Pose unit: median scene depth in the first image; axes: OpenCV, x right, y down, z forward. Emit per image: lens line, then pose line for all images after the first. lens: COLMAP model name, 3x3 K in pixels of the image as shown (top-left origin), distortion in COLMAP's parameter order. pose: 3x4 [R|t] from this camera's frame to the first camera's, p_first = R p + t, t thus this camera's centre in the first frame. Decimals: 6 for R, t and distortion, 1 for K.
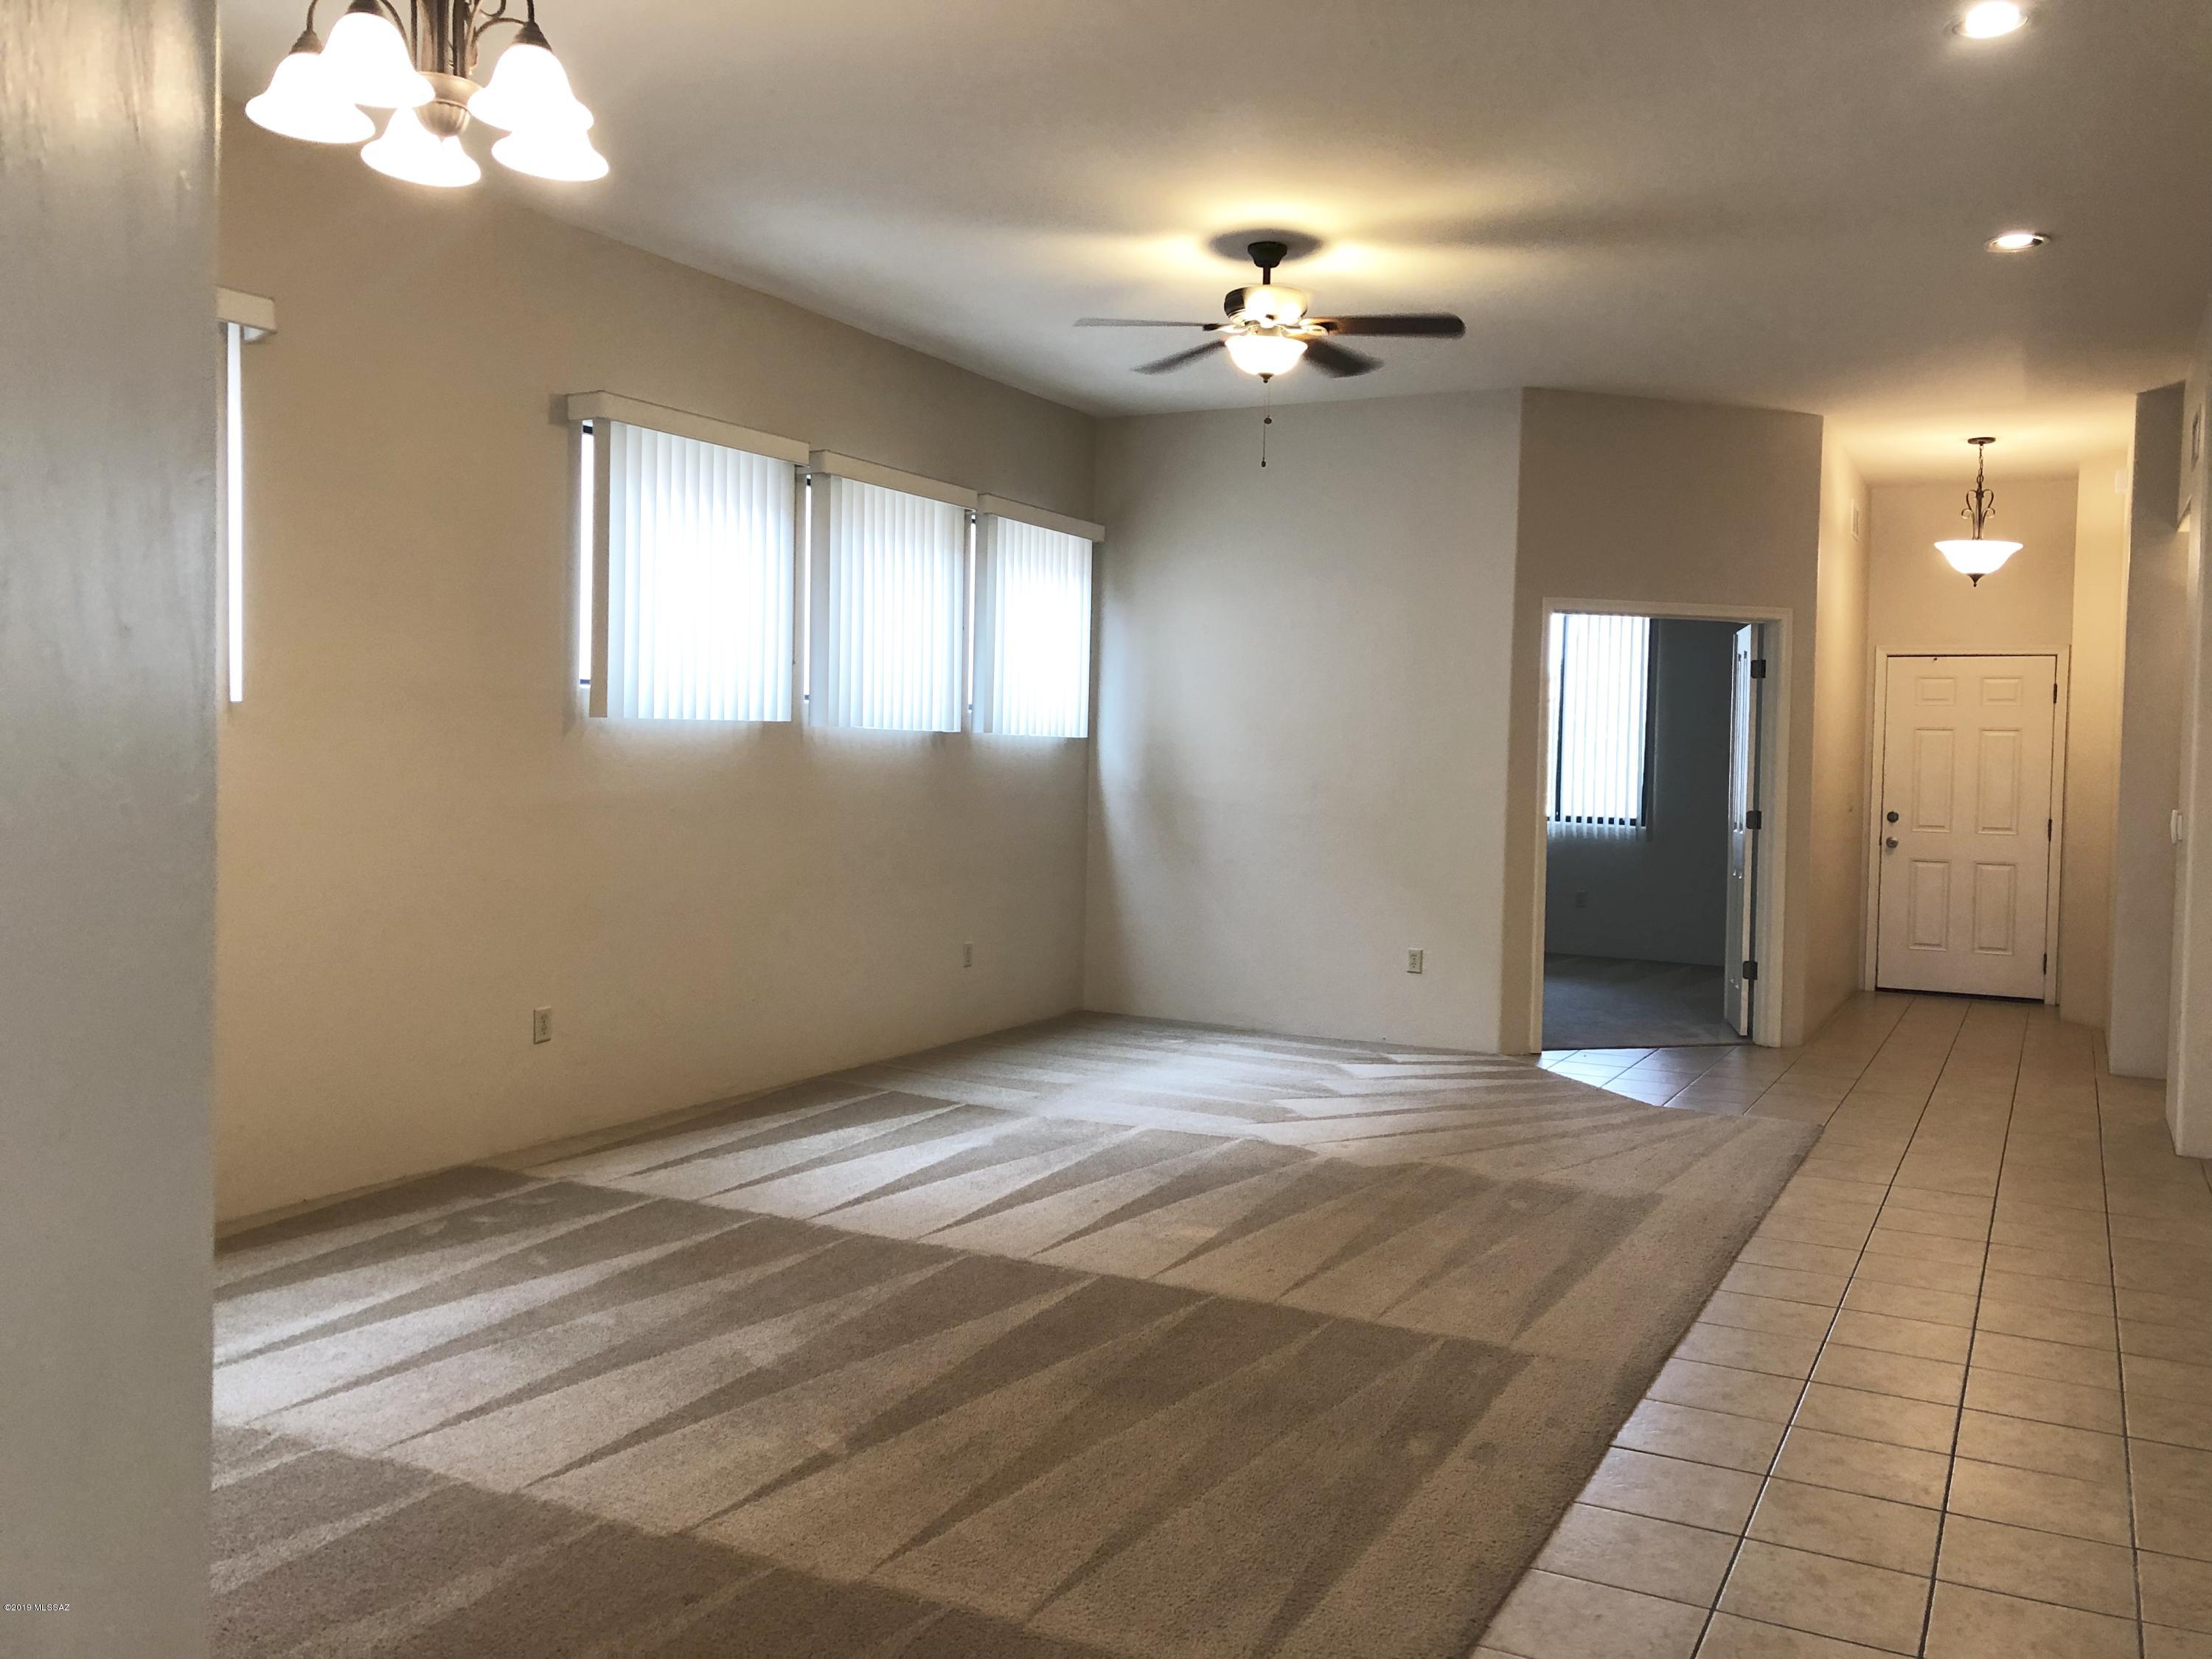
lens RADIAL K [[1831.5, 0, 1106.0], [0, 1831.5, 829.5], [0, 0, 1]] dist [0.023459, -0.004658]
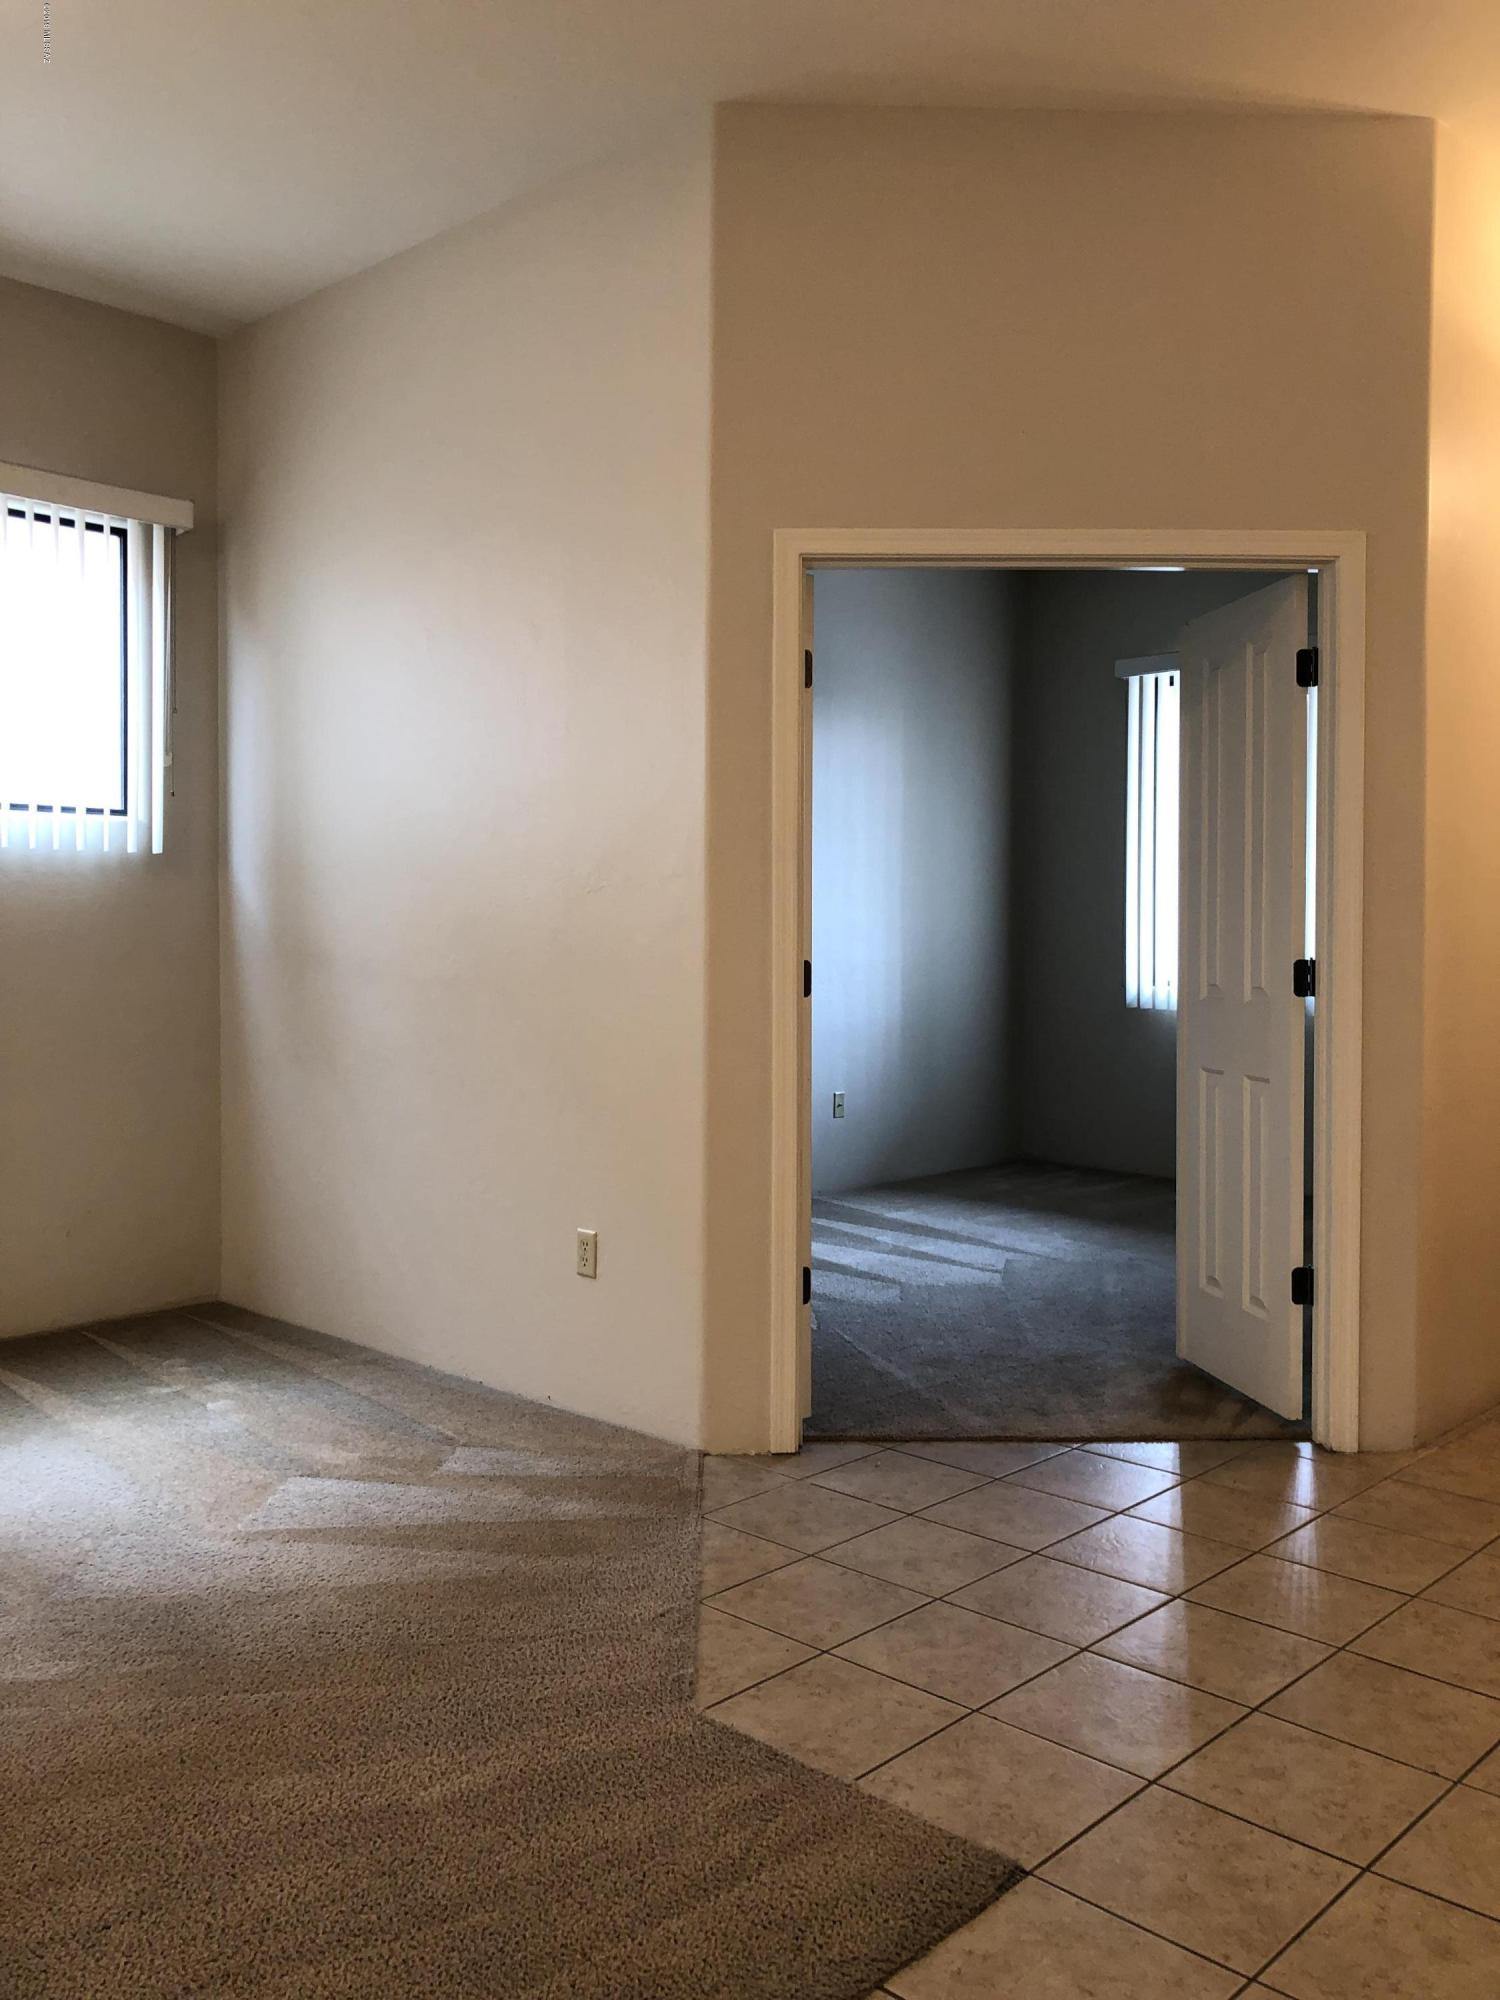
lens RADIAL K [[1650.6, 0, 757.7], [0, 1650.6, 983.8], [0, 0, 1]] dist [0.002847, 0.001930]
pose [[0.966145, -0.009149, -0.257839, 0.462505], [0.004352, 0.999807, -0.019171, 0.005517], [0.257965, 0.017400, 0.965998, 0.763729]]
